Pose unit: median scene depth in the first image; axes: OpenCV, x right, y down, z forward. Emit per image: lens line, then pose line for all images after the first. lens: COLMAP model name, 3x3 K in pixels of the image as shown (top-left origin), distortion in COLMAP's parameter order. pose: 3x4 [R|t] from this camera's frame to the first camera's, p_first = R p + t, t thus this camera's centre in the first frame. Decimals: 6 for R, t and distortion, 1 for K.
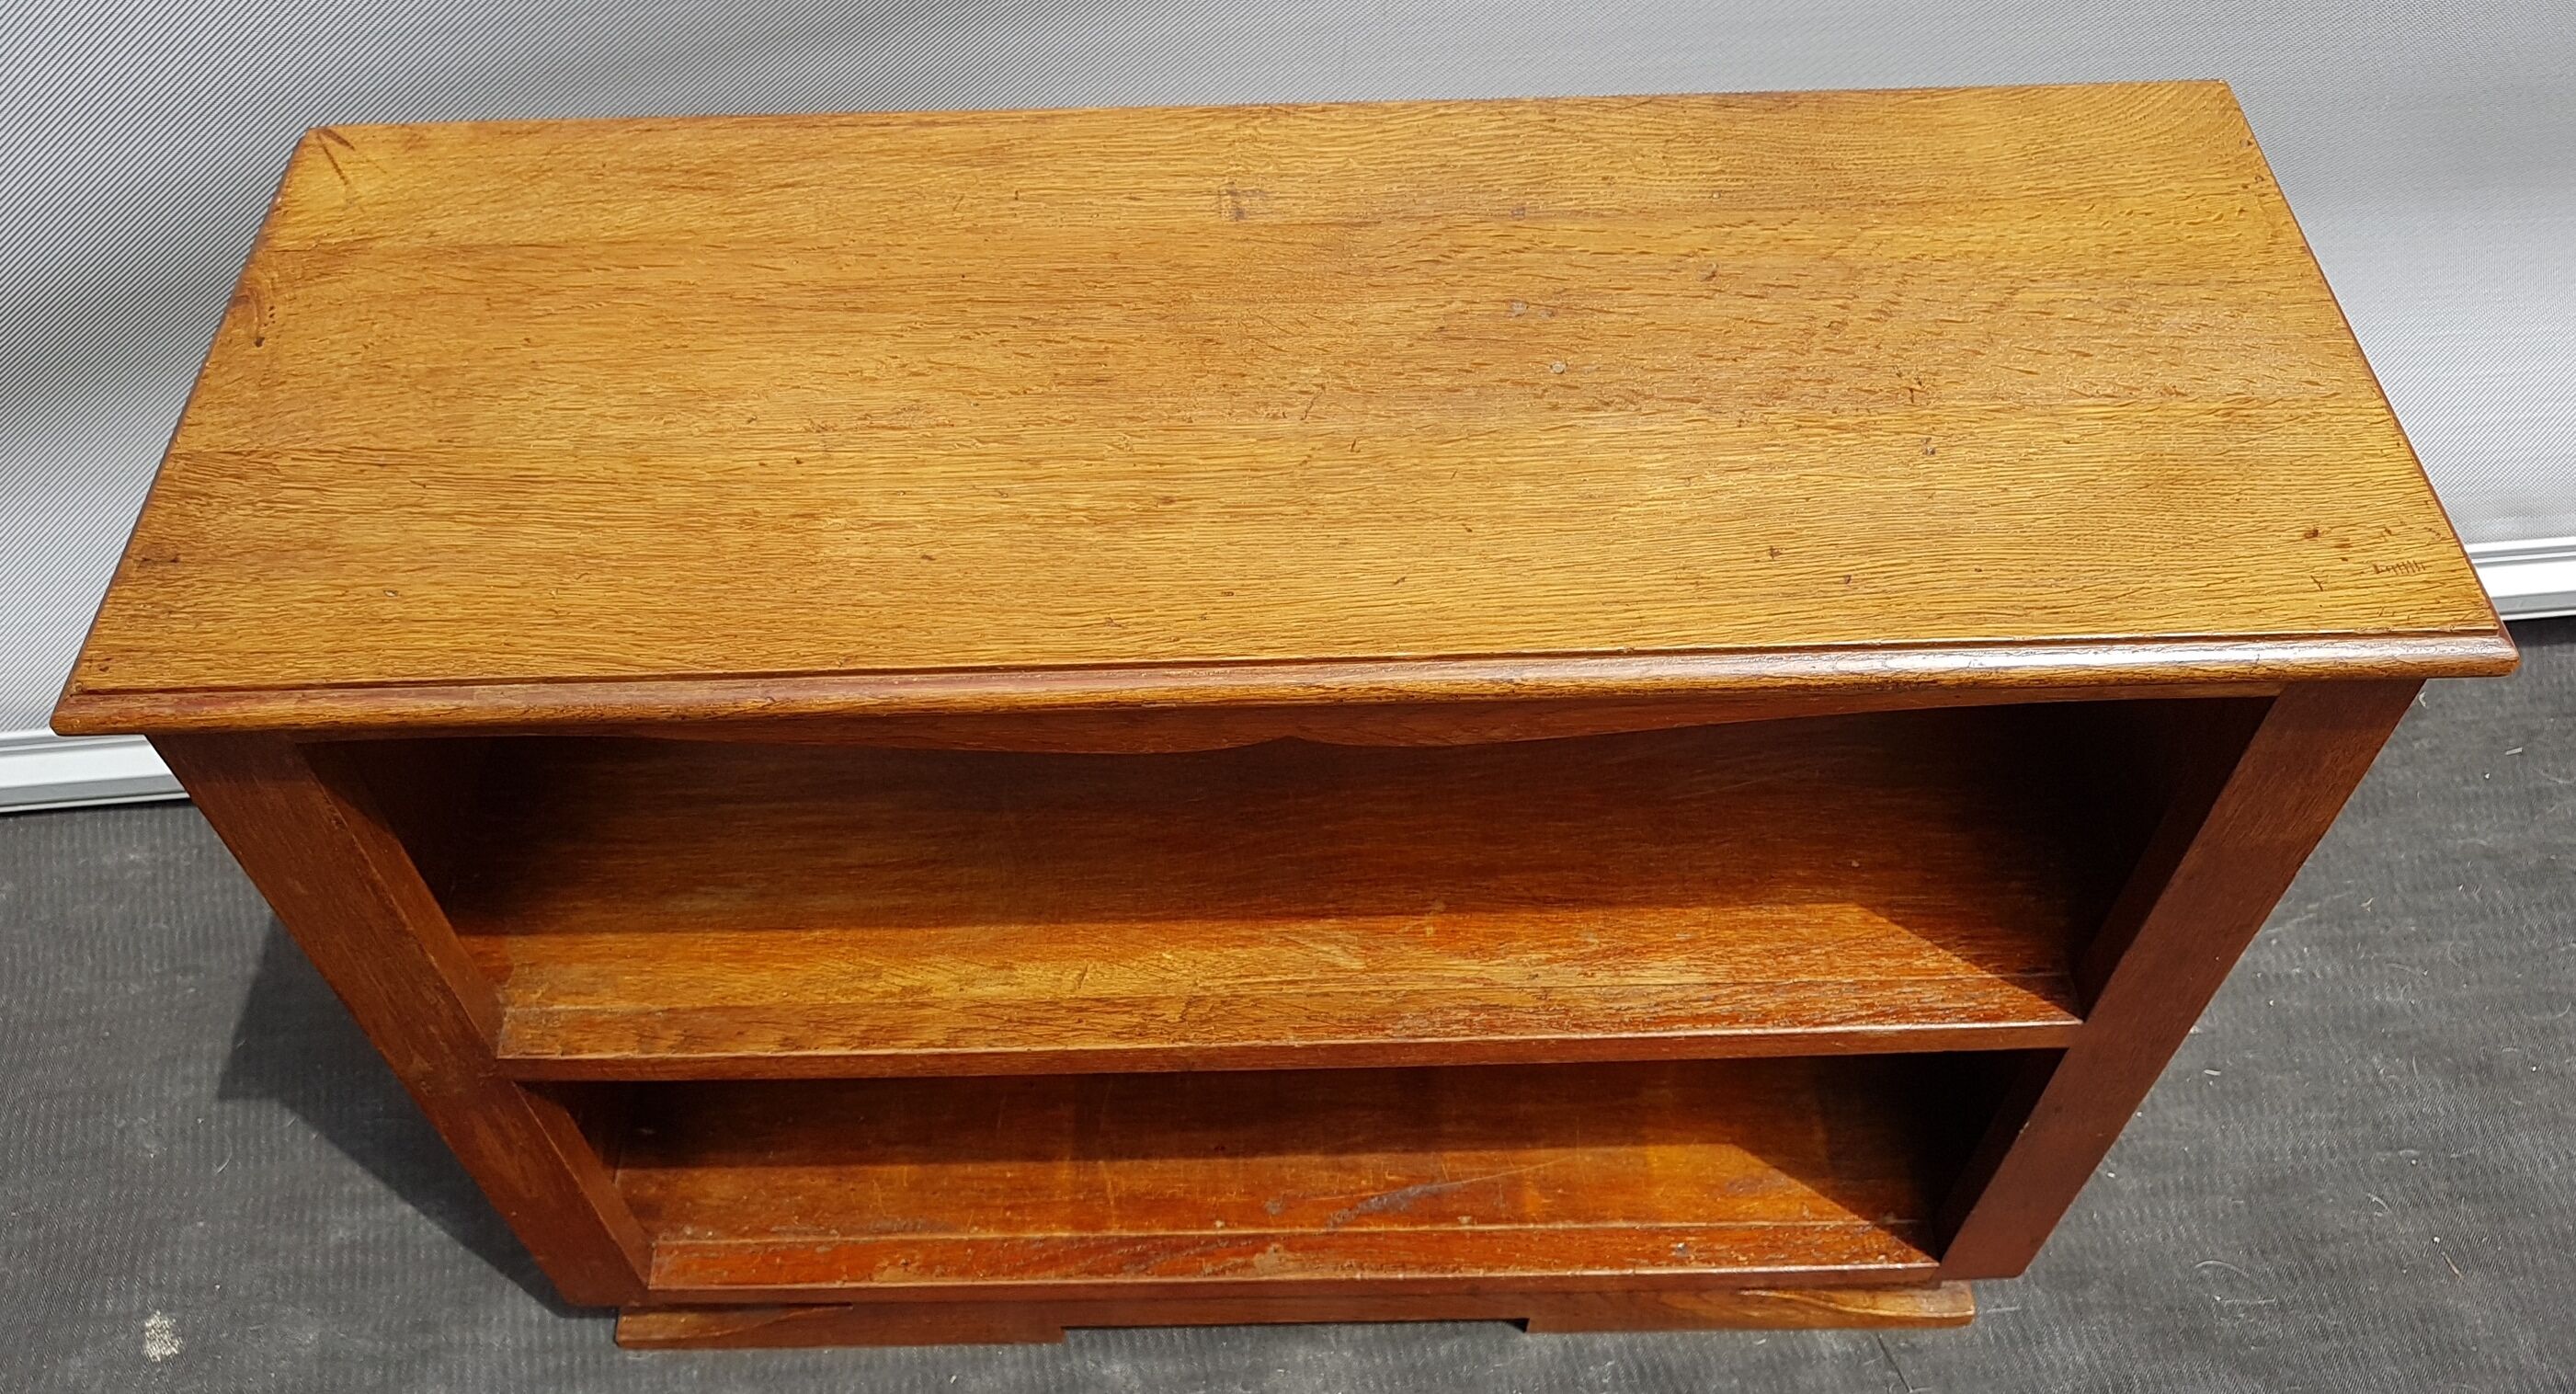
lens RADIAL K [[1895.6, 0, 1280.3], [0, 1895.6, 703.2], [0, 0, 1]] dist [-0.013882, -0.004482]
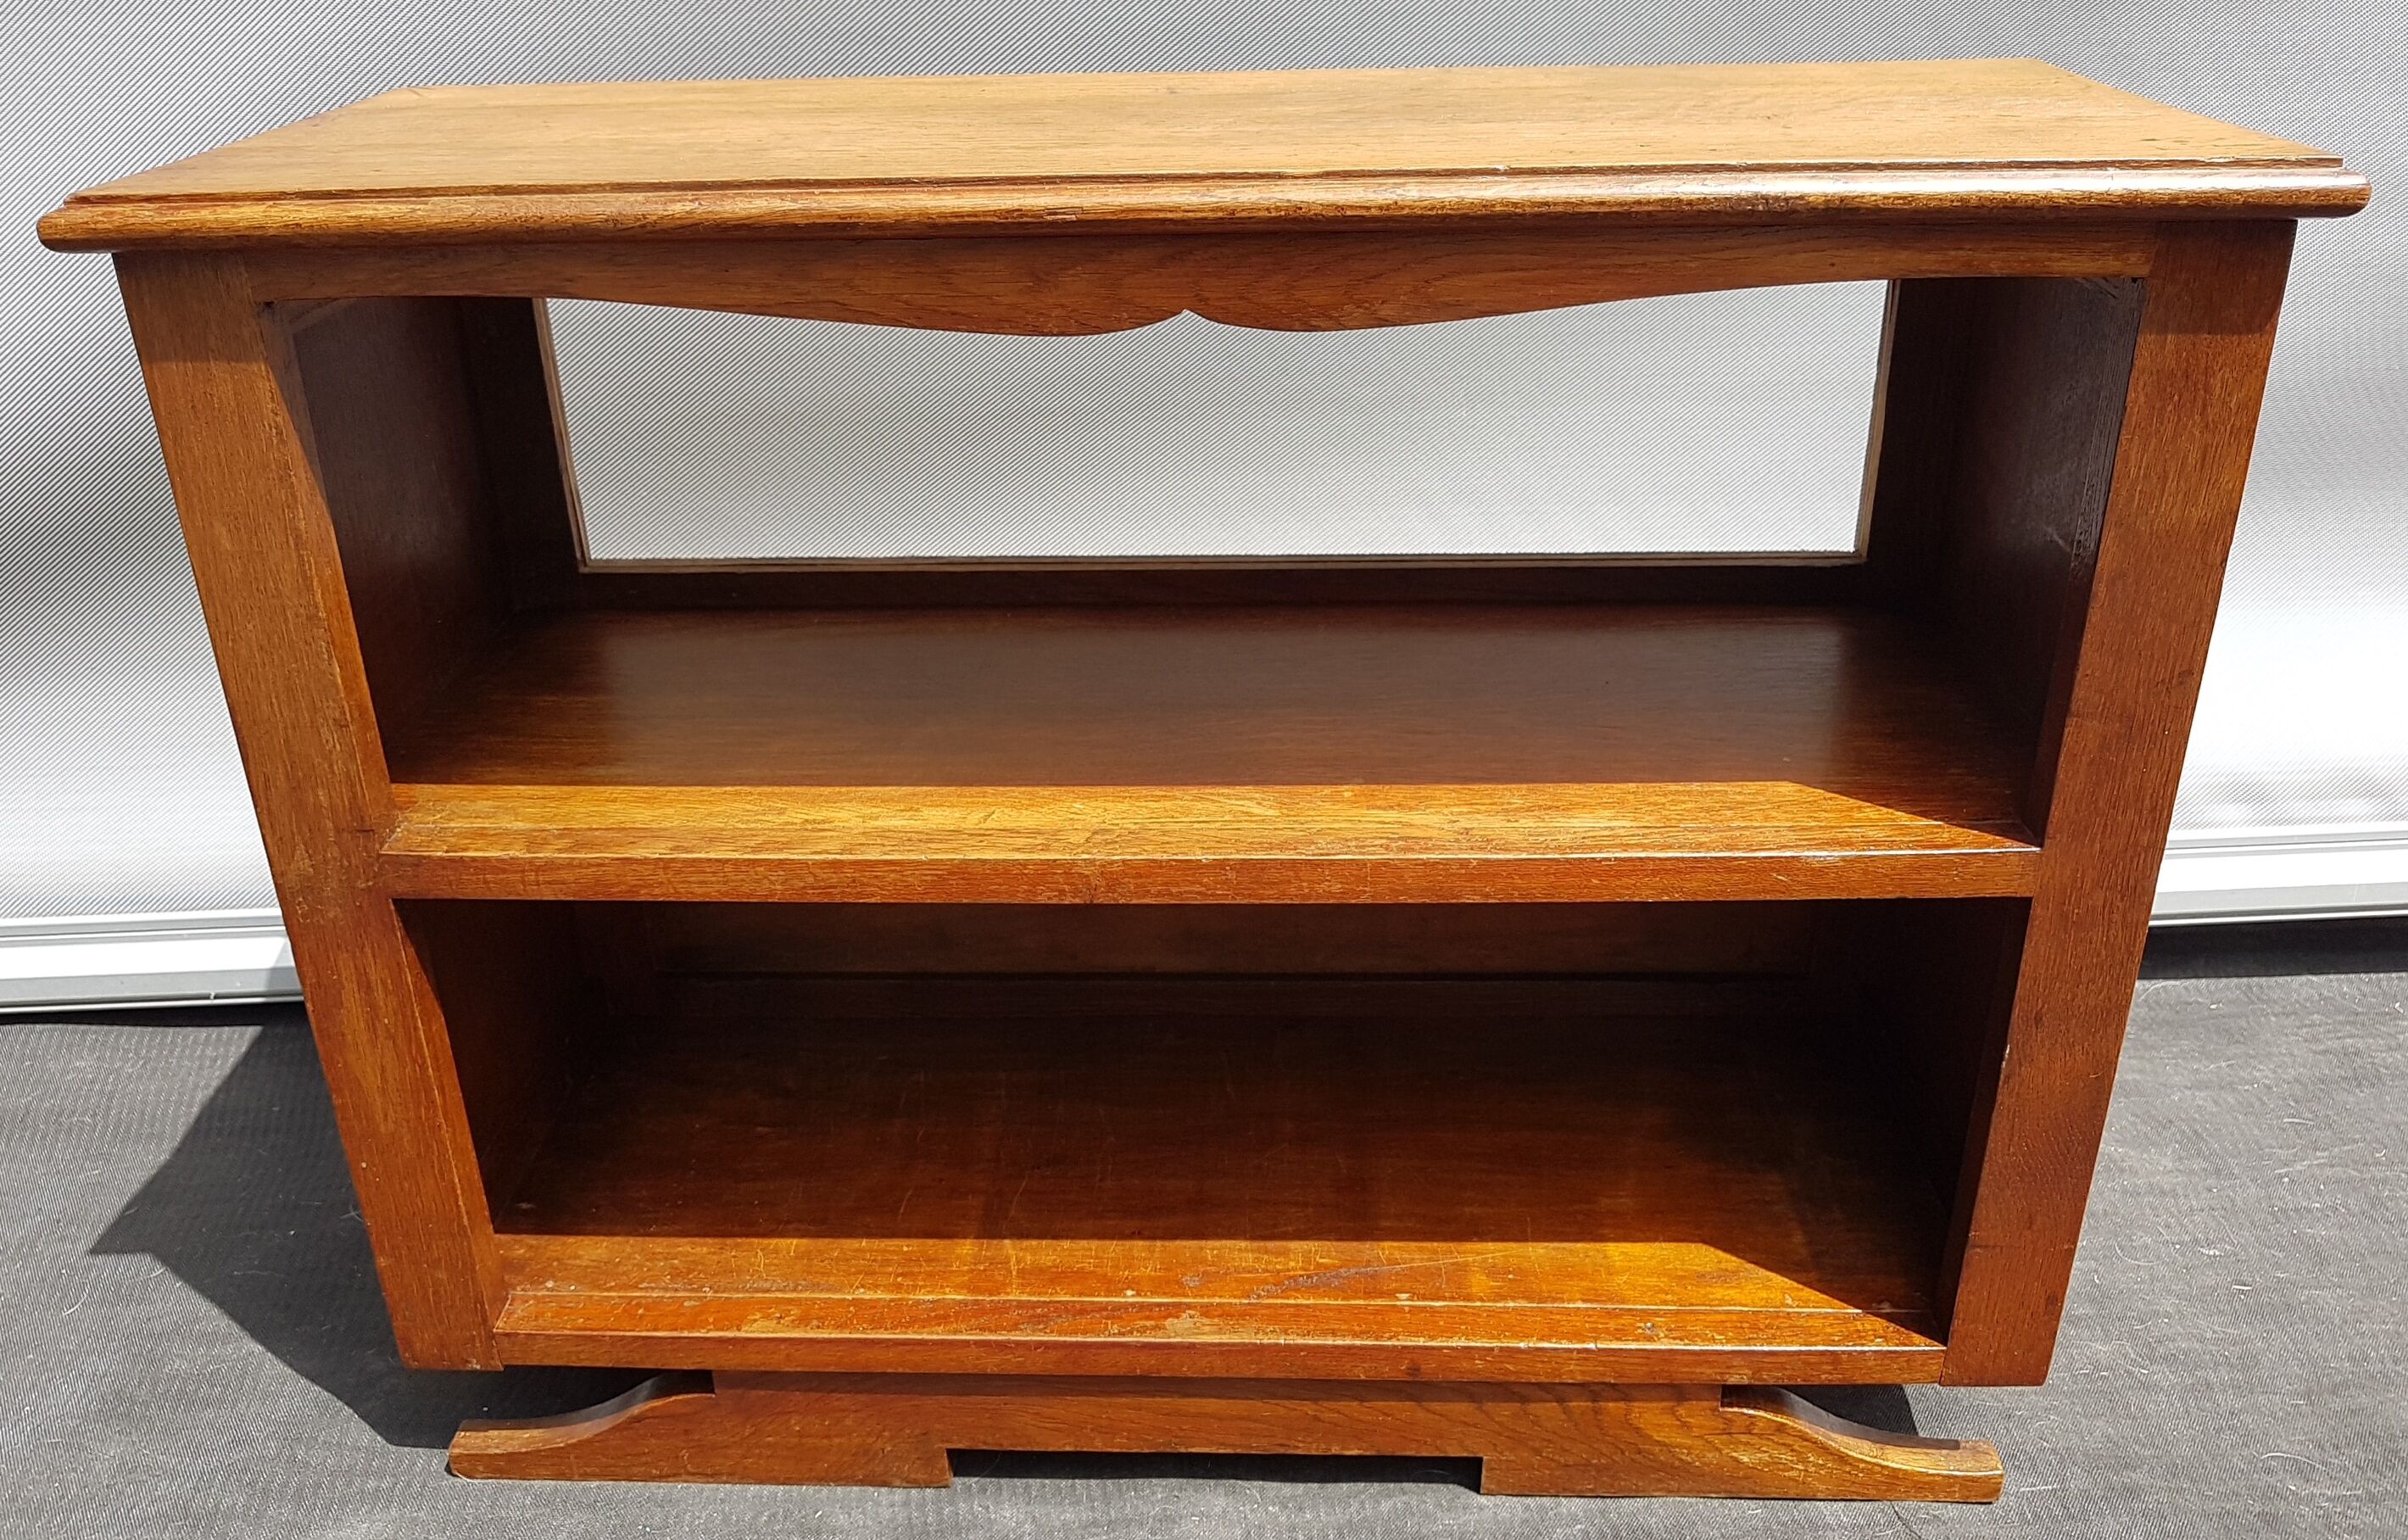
lens RADIAL K [[1778.2, 0, 1212.6], [0, 1778.2, 760.9], [0, 0, 1]] dist [-0.012748, -0.000559]
pose [[0.998947, 0.016549, -0.042791, 0.038984], [-0.032632, 0.911905, -0.409102, 0.389084], [0.032251, 0.410068, 0.911485, 0.127572]]
